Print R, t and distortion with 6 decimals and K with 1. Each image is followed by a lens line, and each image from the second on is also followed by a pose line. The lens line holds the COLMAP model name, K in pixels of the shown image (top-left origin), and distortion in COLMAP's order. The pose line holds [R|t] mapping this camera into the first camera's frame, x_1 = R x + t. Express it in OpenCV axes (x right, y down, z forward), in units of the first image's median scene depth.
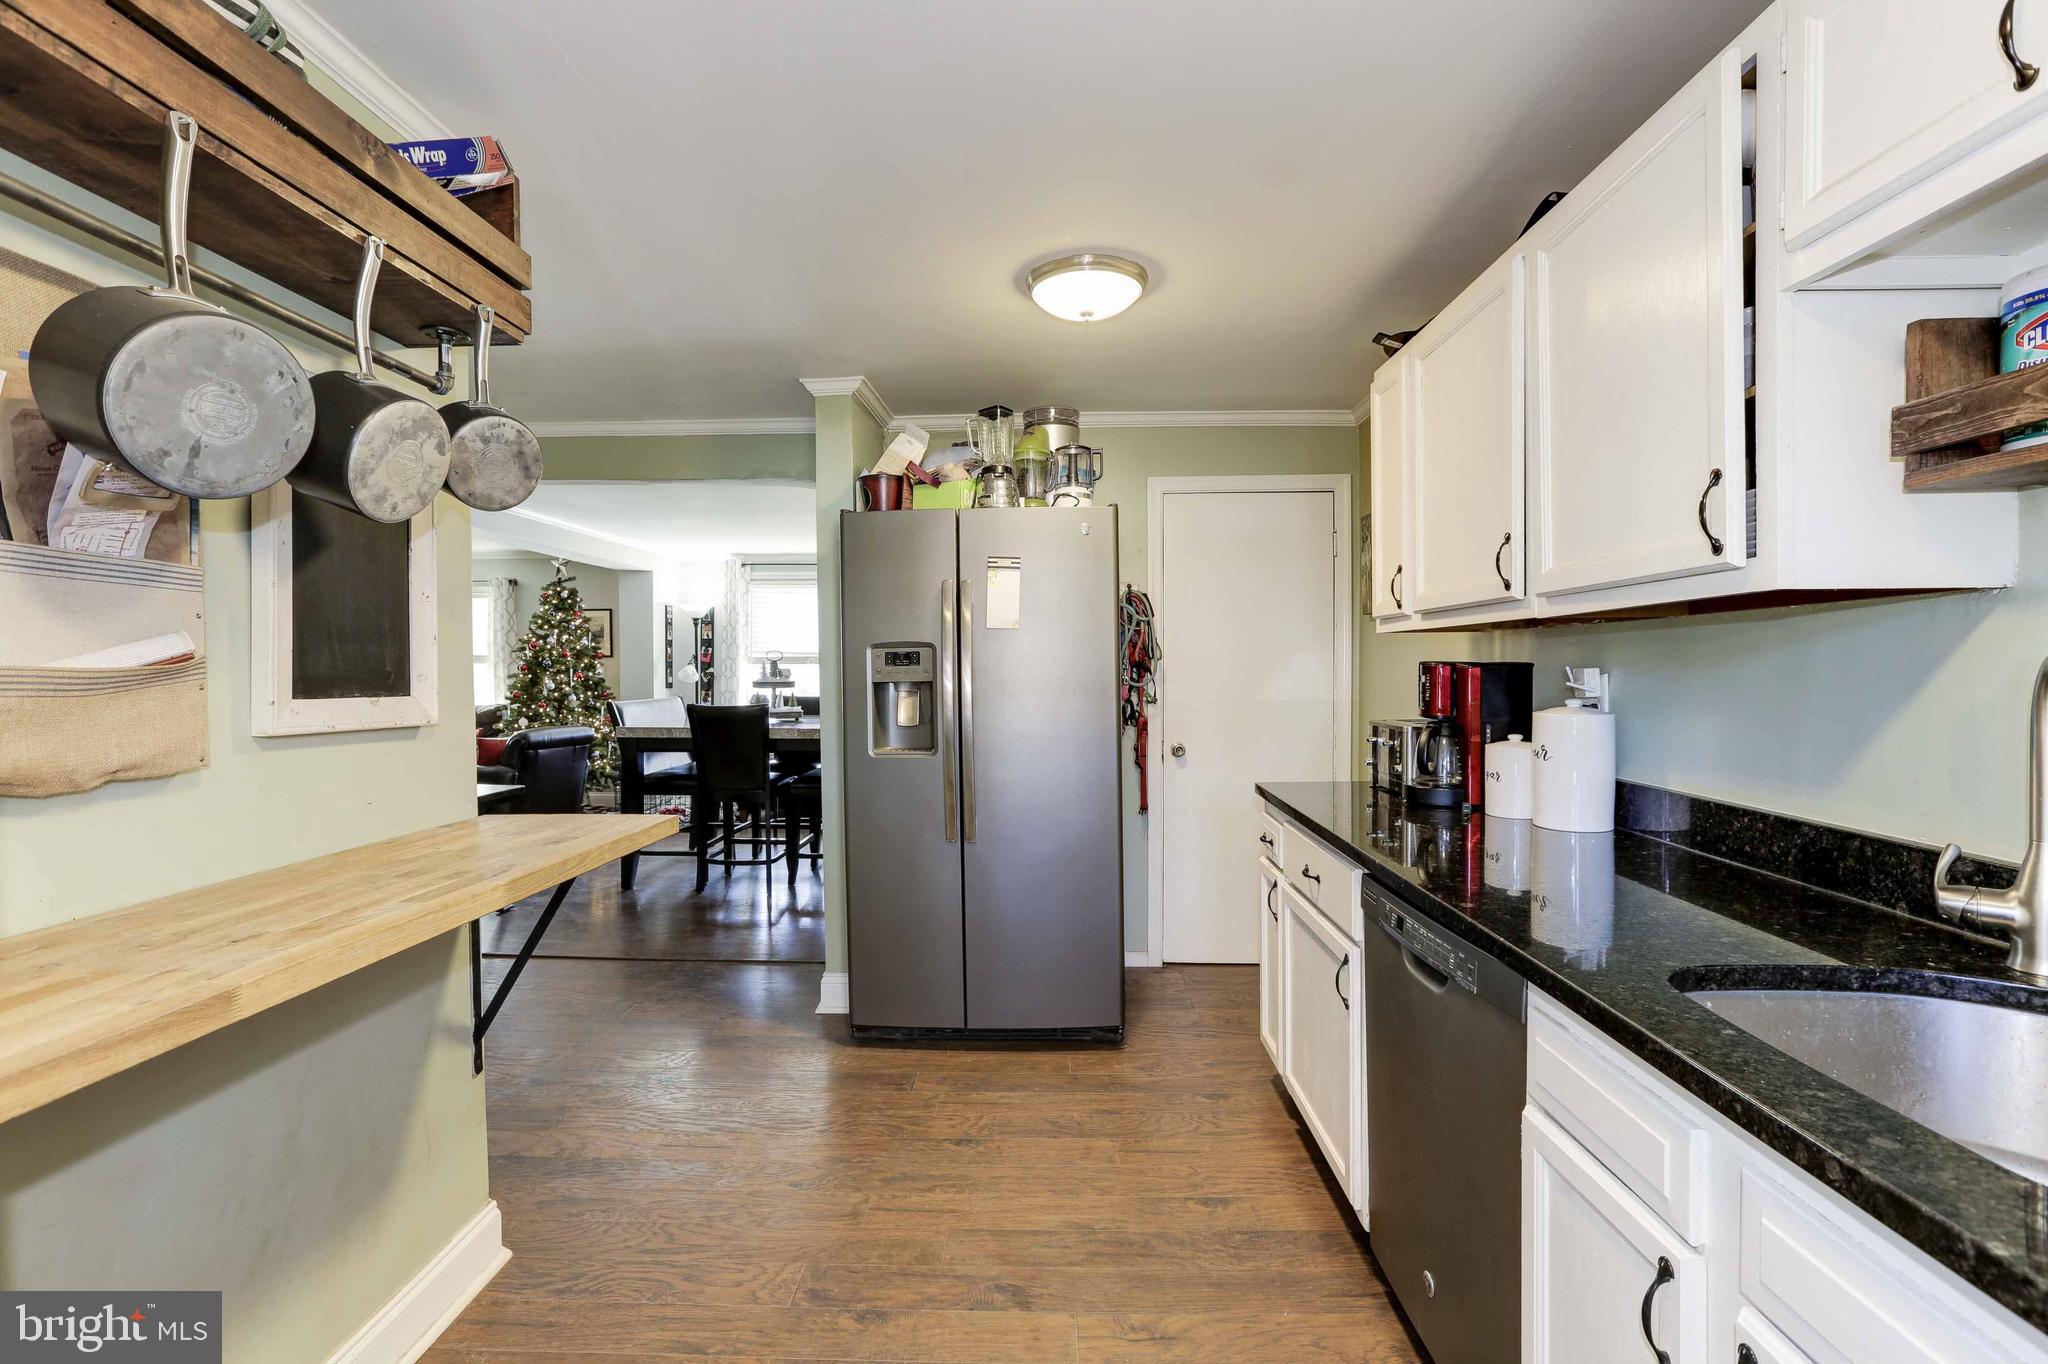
lens RADIAL K [[949.1, 0, 1018.0], [0, 949.1, 676.4], [0, 0, 1]] dist [-0.030785, 0.016631]
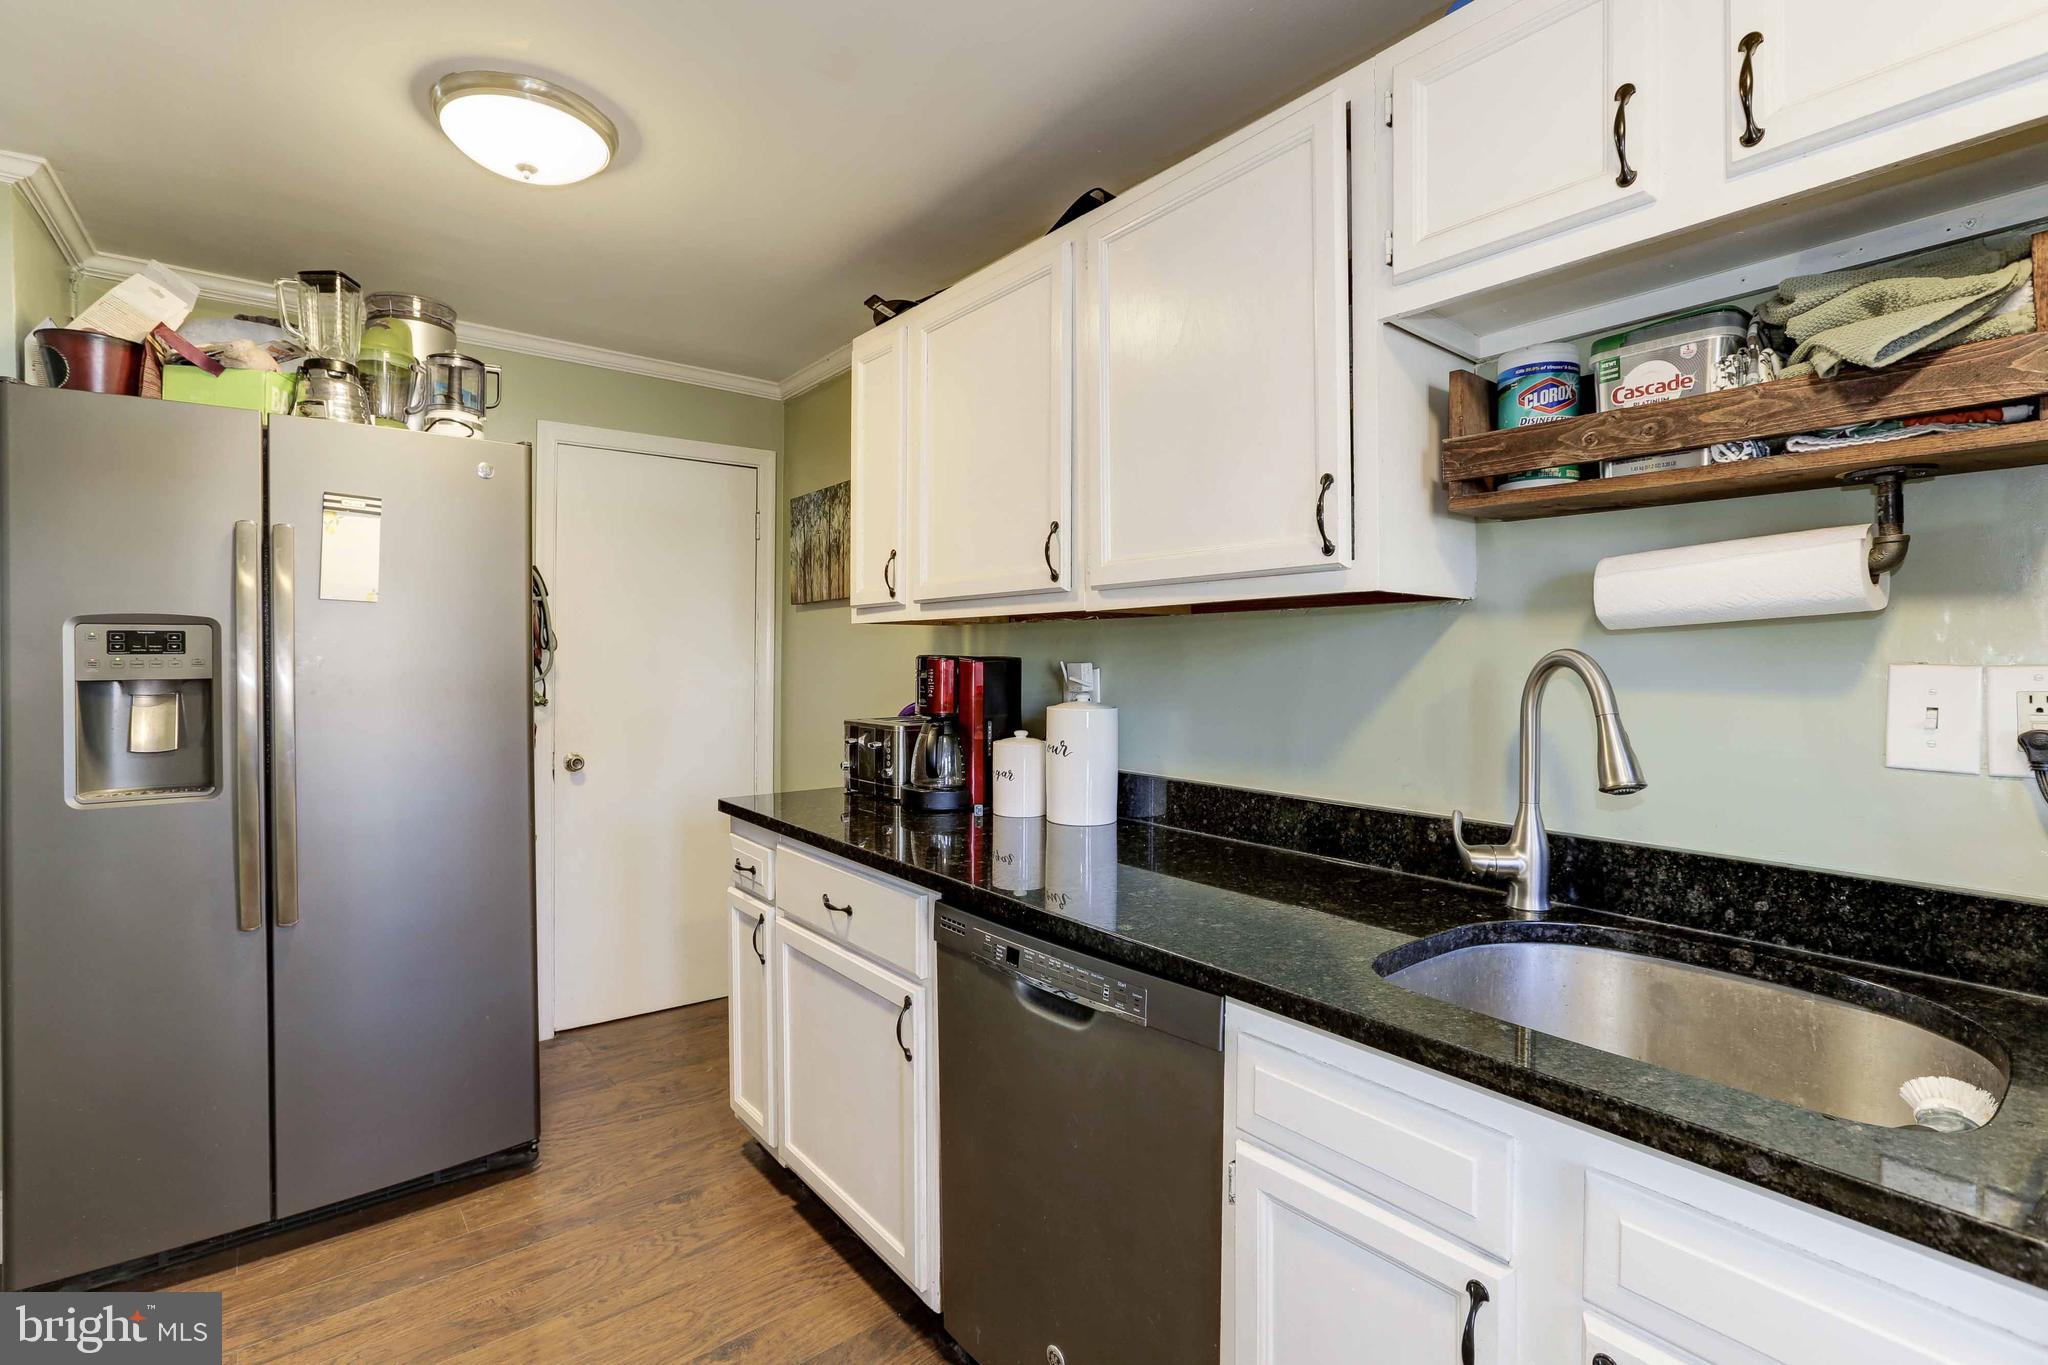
lens RADIAL K [[949.1, 0, 990.9], [0, 949.1, 655.7], [0, 0, 1]] dist [-0.030785, 0.016631]
pose [[0.758774, 0.010520, 0.651269, -0.143173], [0.000488, 0.999860, -0.016720, 0.000288], [-0.651354, 0.013005, 0.758662, 0.271730]]
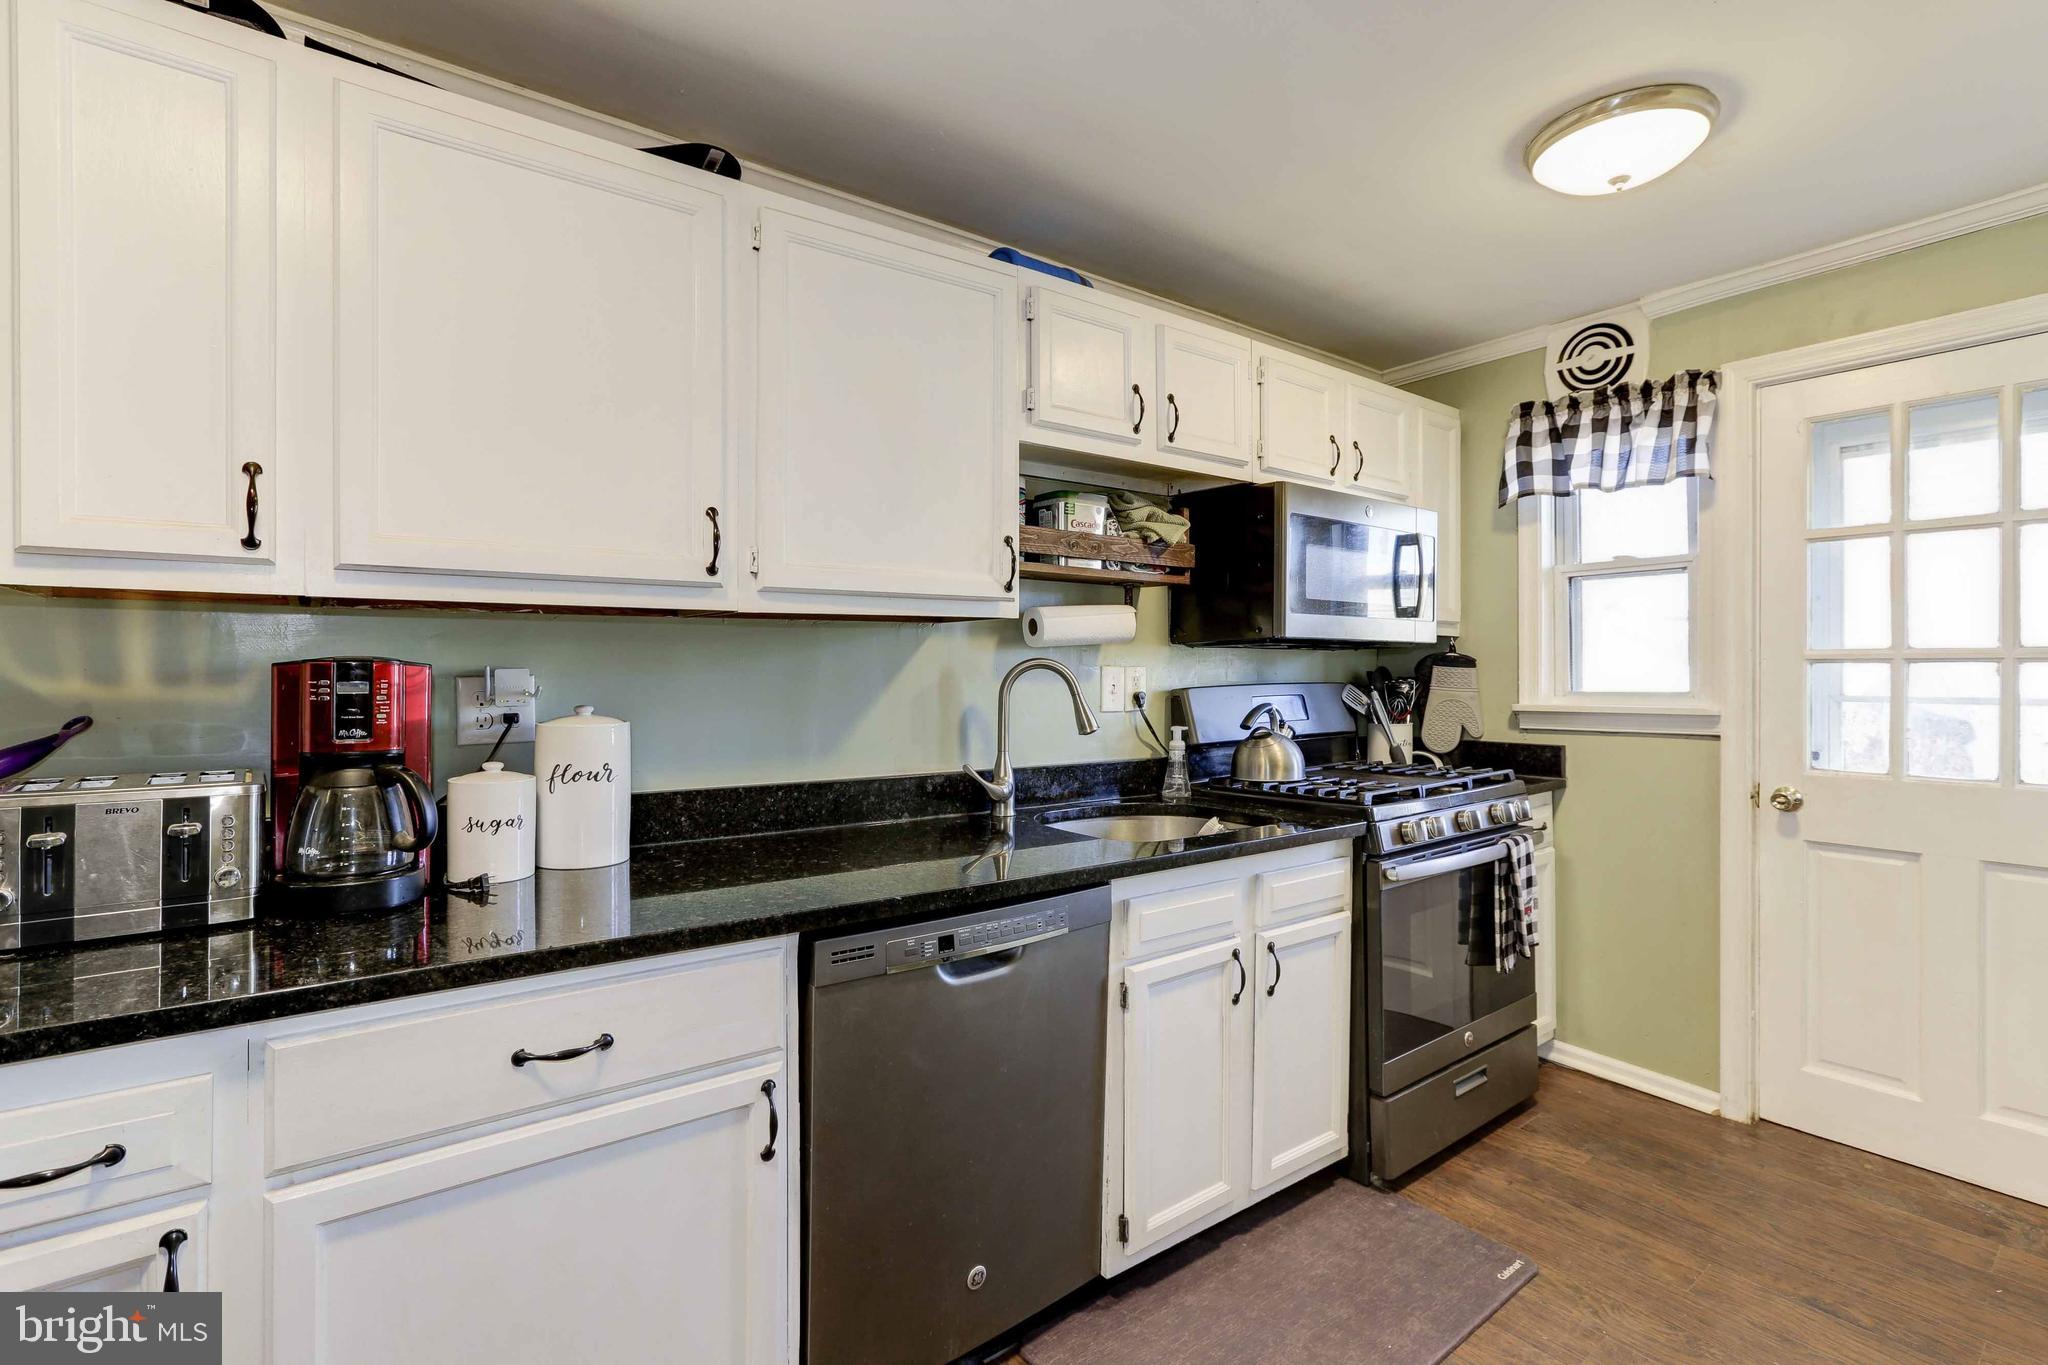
lens RADIAL K [[949.1, 0, 1033.4], [0, 949.1, 664.7], [0, 0, 1]] dist [-0.030785, 0.016631]
pose [[-0.643644, 0.007807, 0.765285, -0.283386], [0.014032, 0.999900, 0.001601, -0.008176], [-0.765196, 0.011769, -0.643690, 1.185576]]
